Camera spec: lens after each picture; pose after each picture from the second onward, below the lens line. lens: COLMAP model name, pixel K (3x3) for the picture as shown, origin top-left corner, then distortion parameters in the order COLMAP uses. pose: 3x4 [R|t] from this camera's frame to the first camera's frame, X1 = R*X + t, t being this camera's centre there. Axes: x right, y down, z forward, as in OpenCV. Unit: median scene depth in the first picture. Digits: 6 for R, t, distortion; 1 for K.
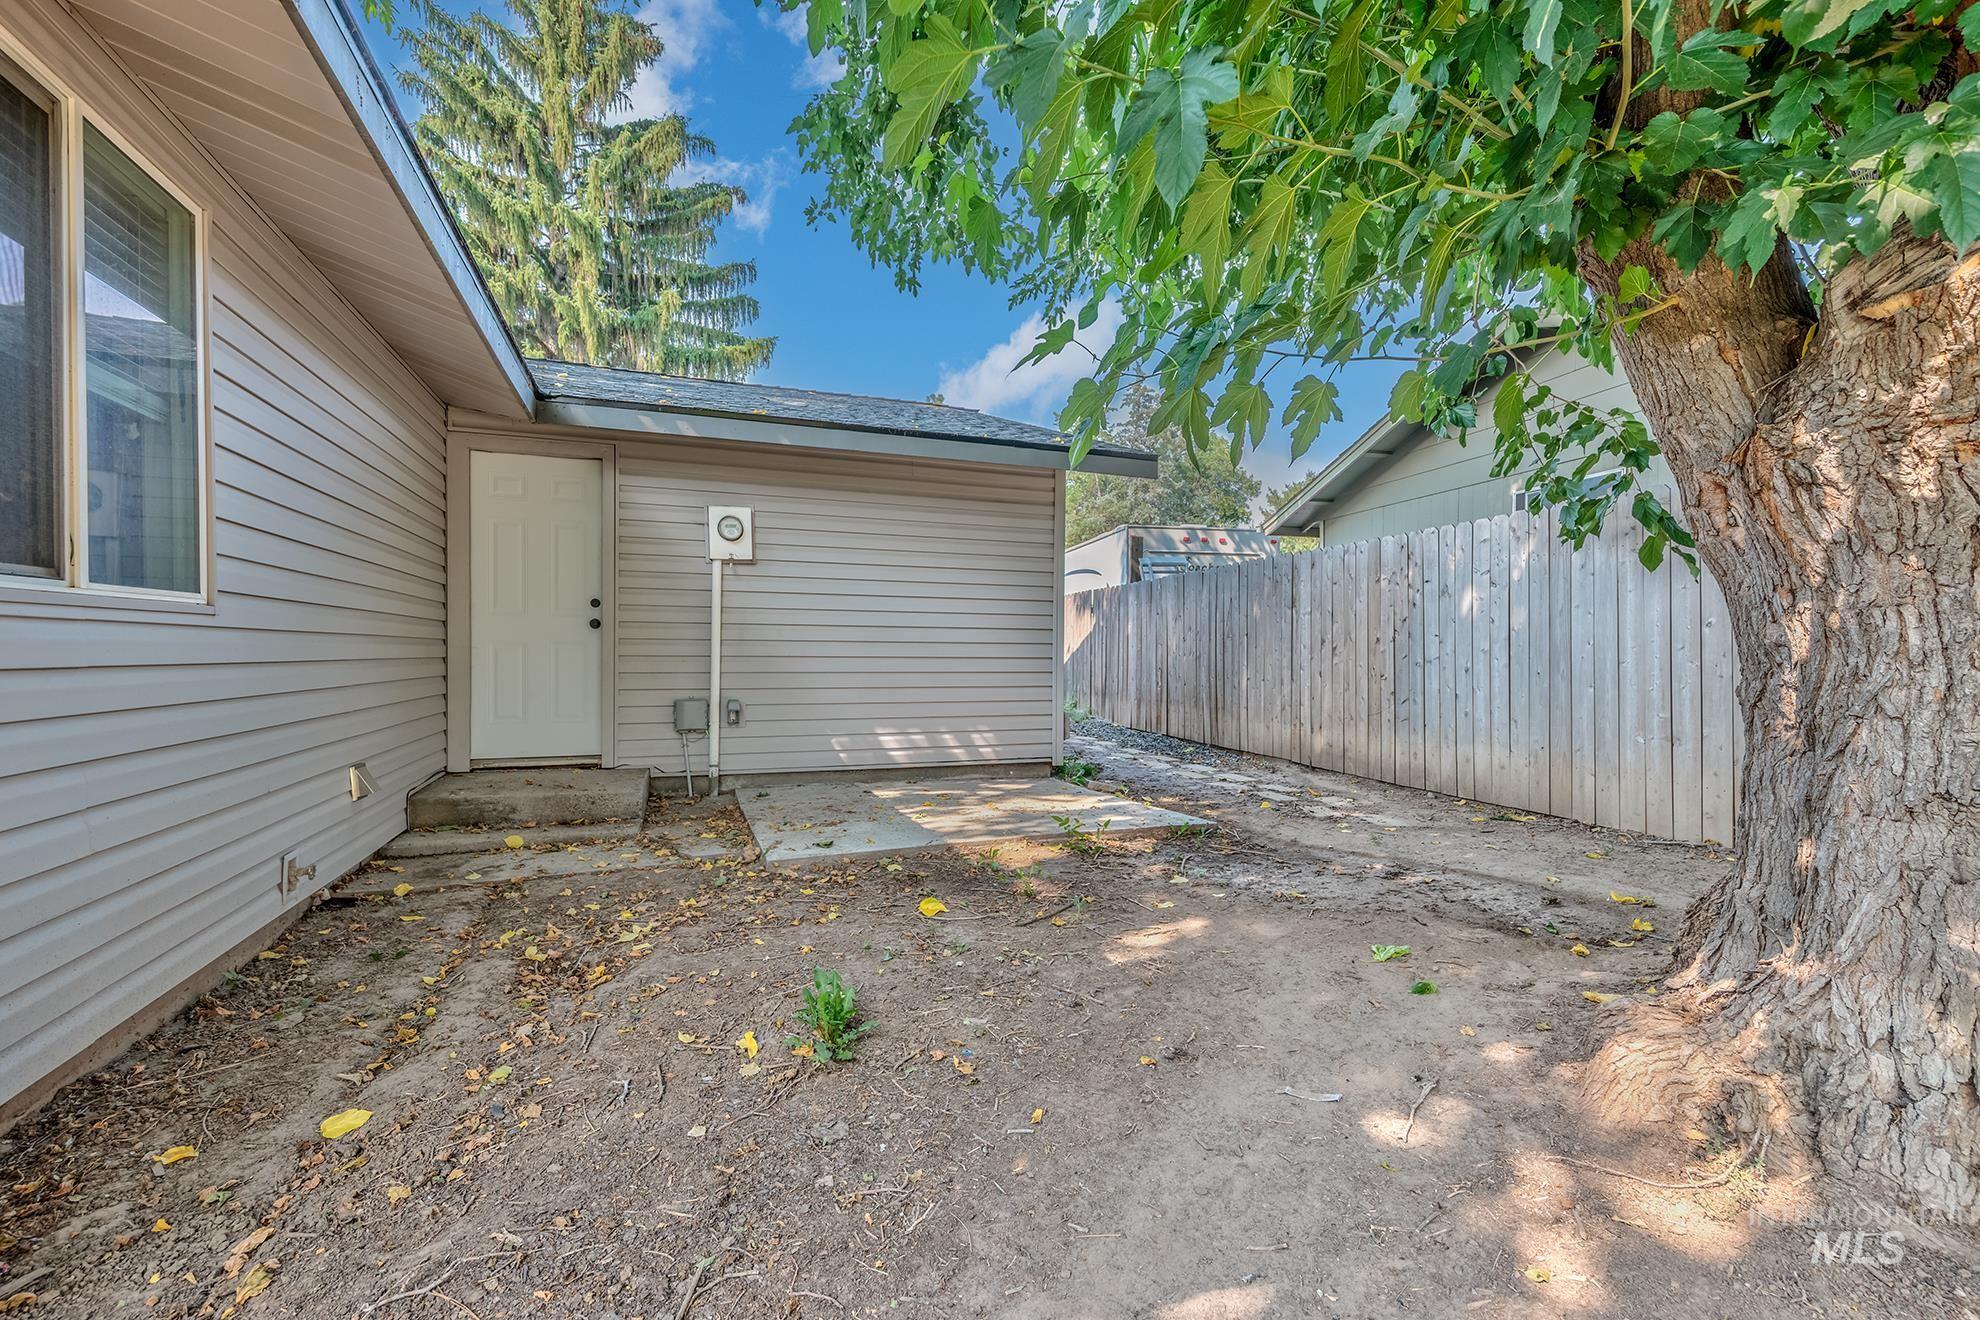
lens RADIAL K [[858.3, 0, 990.0], [0, 858.3, 660.0], [0, 0, 1]] dist [0.009217, -0.006309]
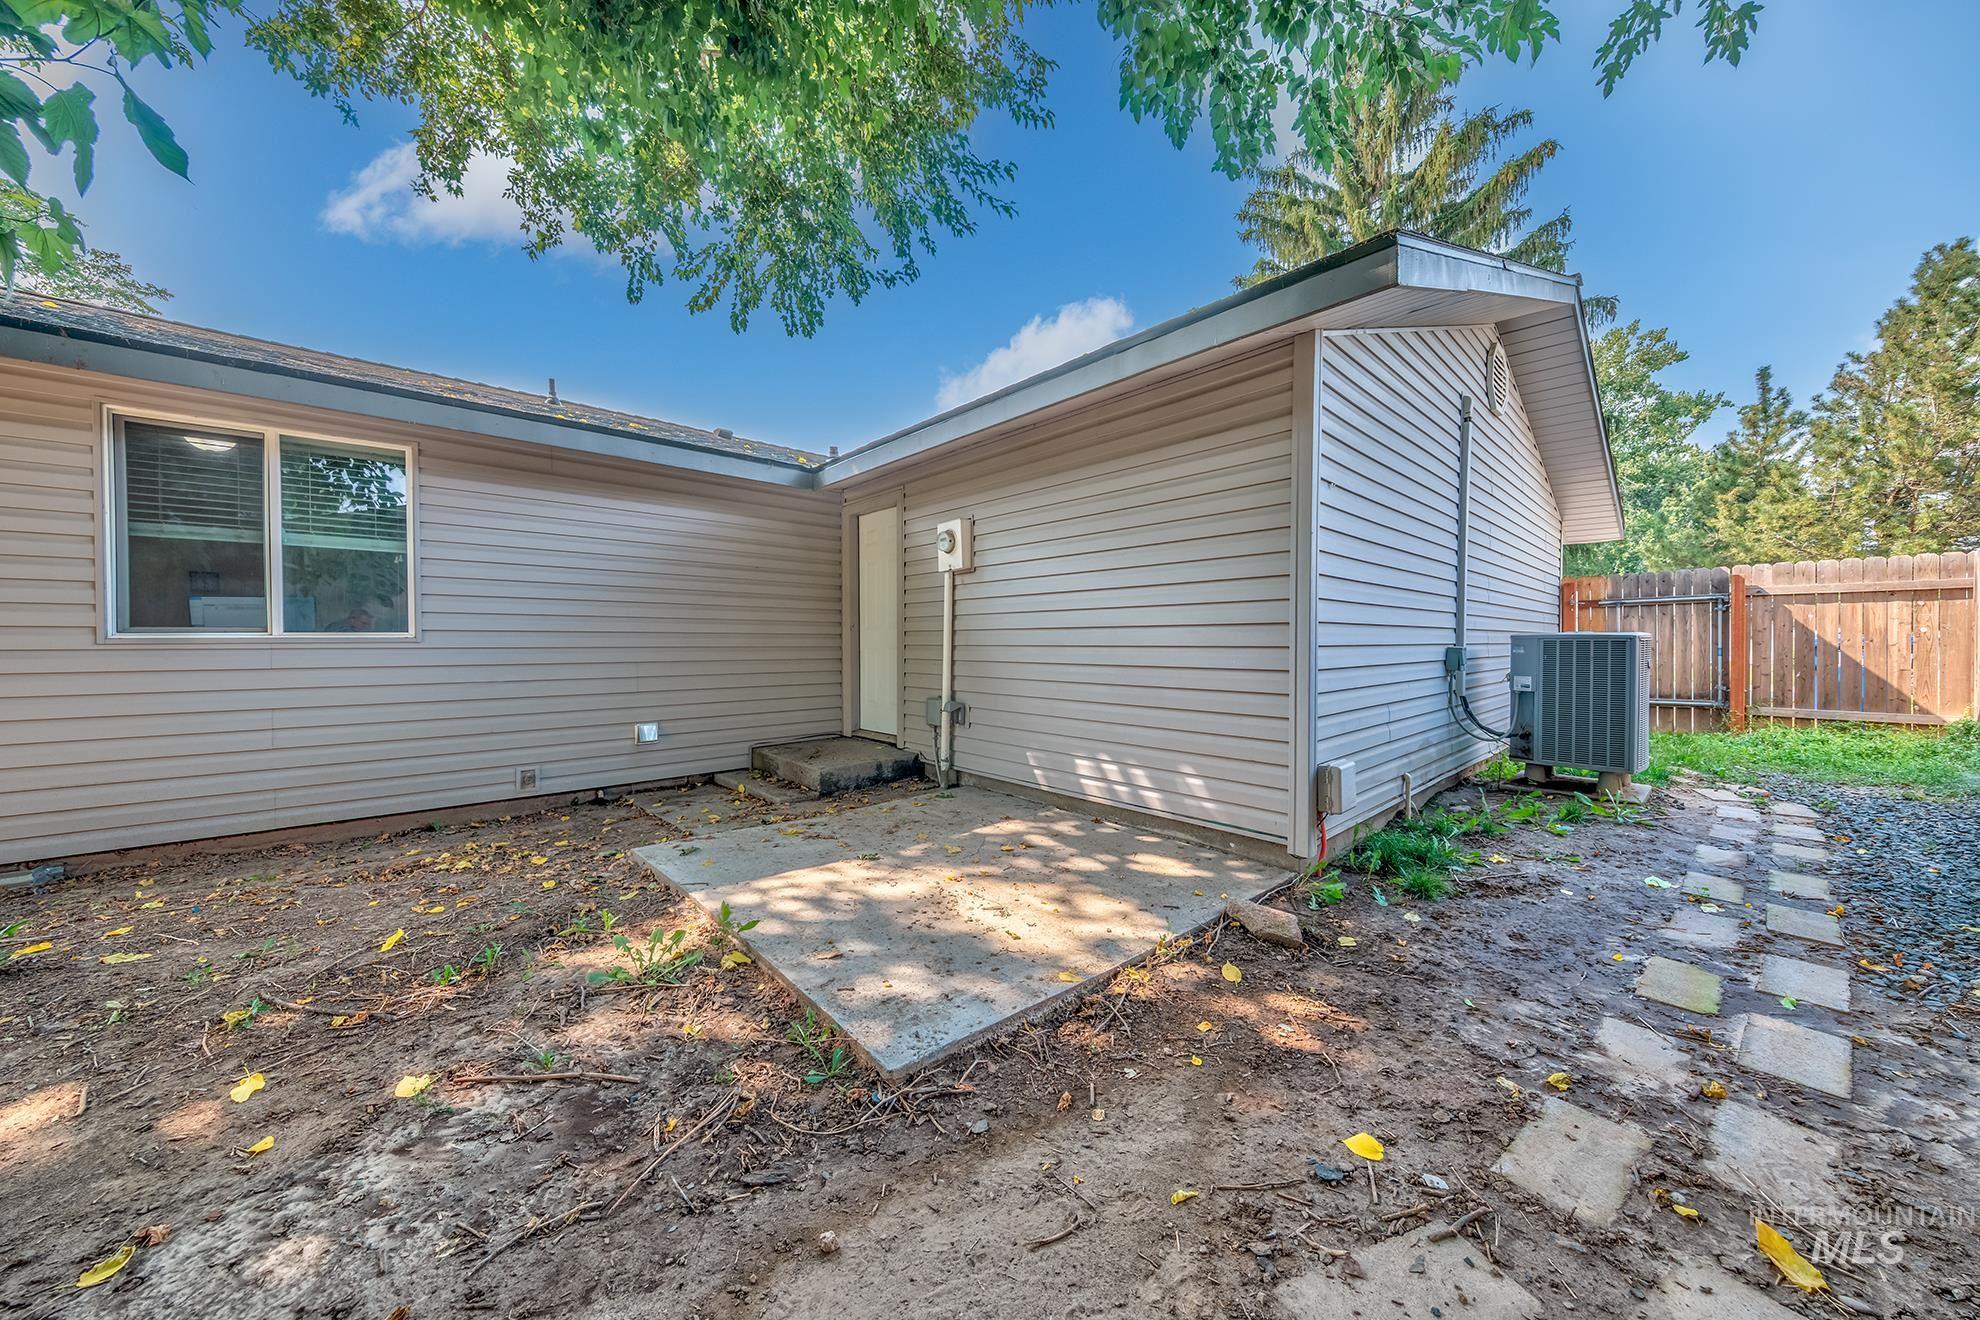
lens RADIAL K [[654.8, 0, 990.0], [0, 654.8, 660.0], [0, 0, 1]] dist [0.000218, -0.000036]
pose [[0.379538, 0.022478, -0.924903, 0.470385], [-0.005789, 0.999743, 0.021921, -0.023600], [0.925158, -0.002966, 0.379570, 0.734148]]
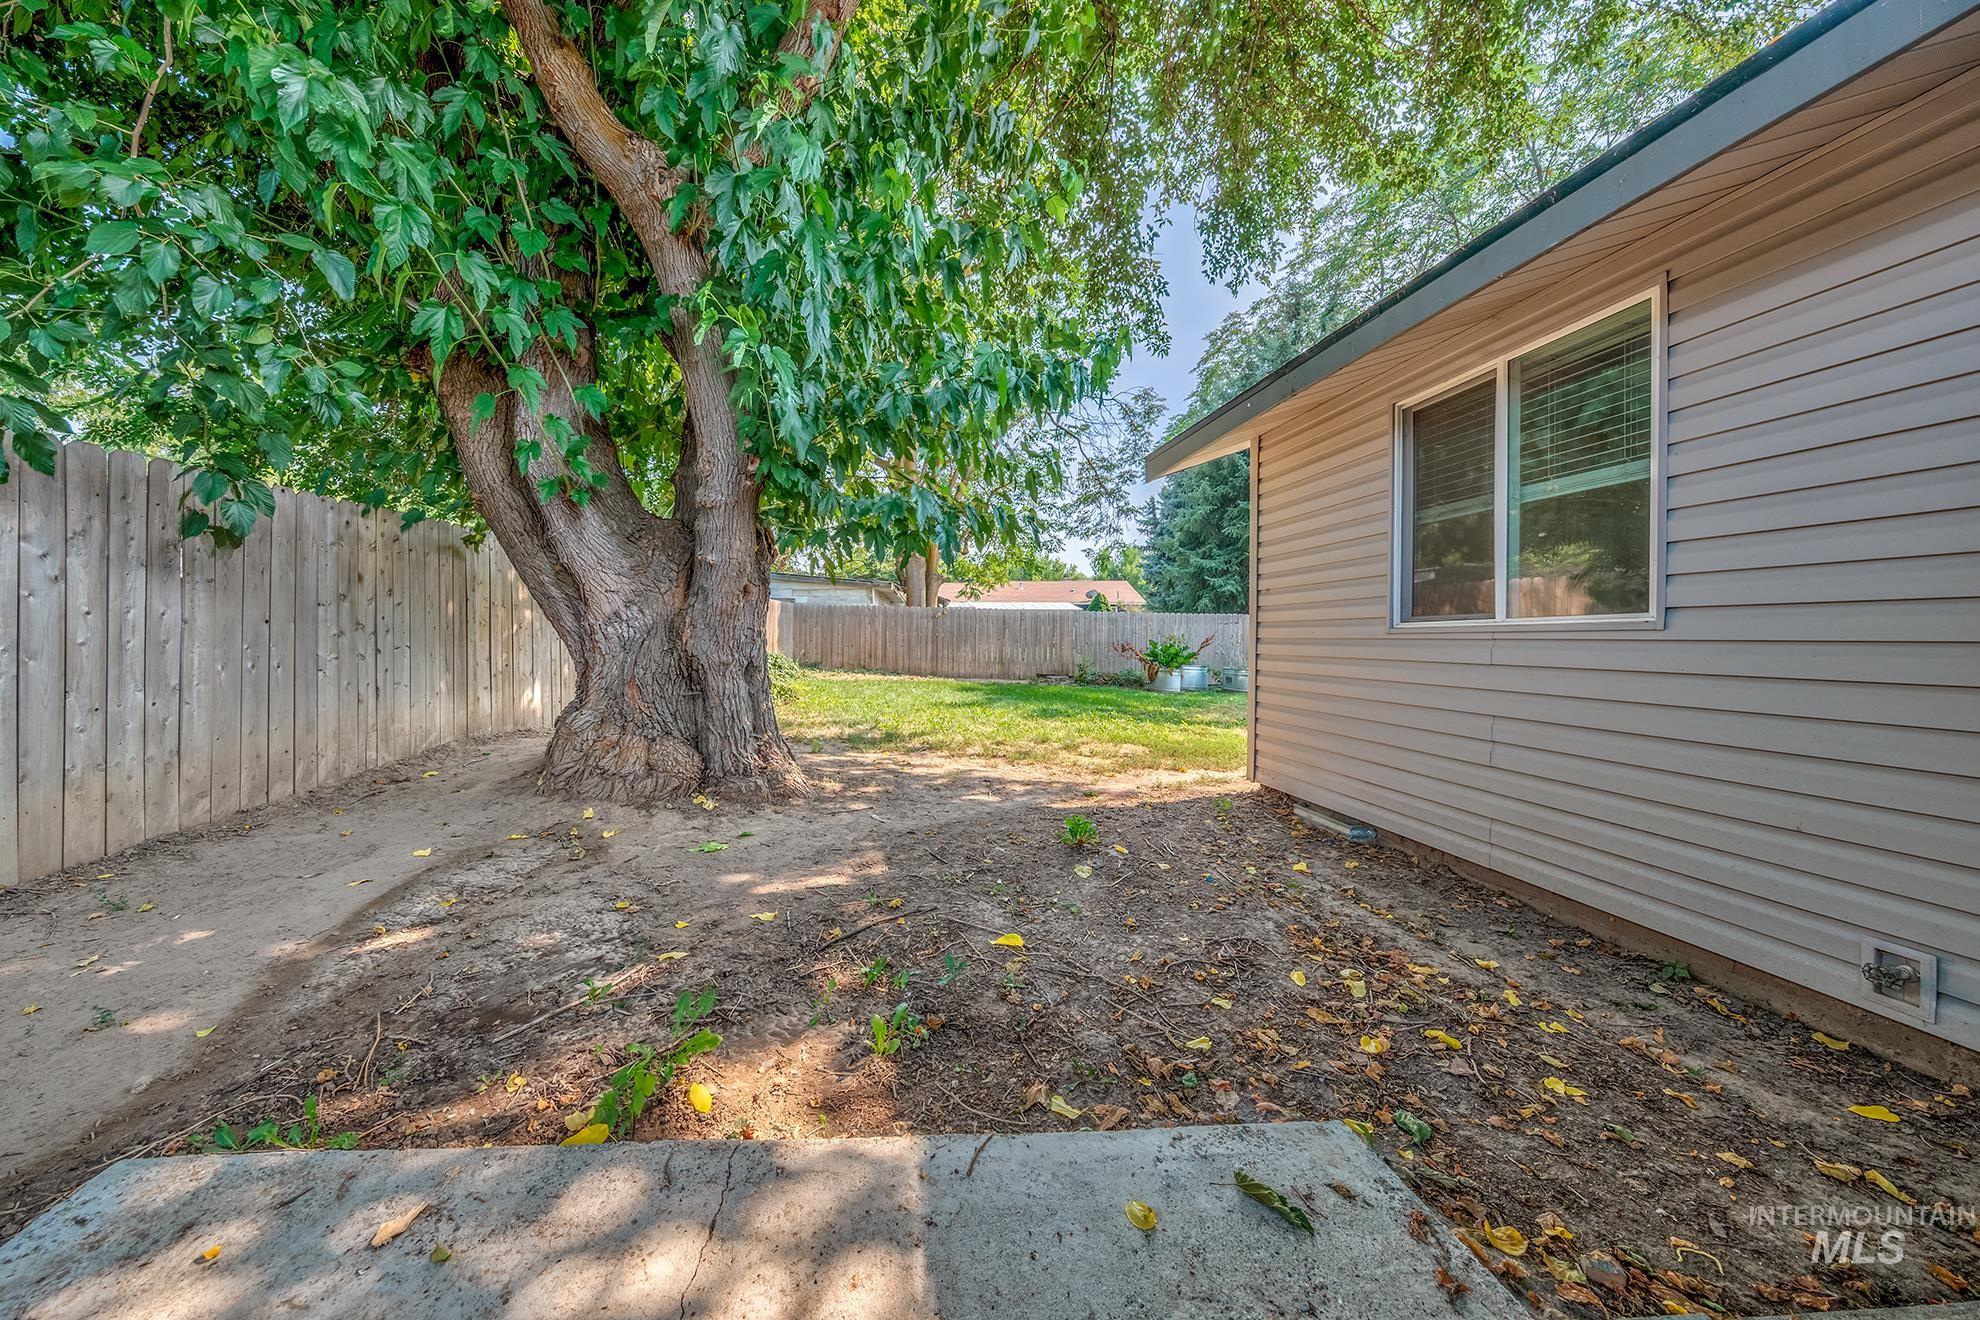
lens RADIAL K [[684.9, 0, 984.2], [0, 684.9, 638.8], [0, 0, 1]] dist [-0.001139, -0.000125]
pose [[-0.968932, -0.010658, 0.247098, -0.109176], [-0.008739, 0.999923, 0.008862, -0.018438], [-0.247173, 0.006428, -0.968950, 0.929799]]
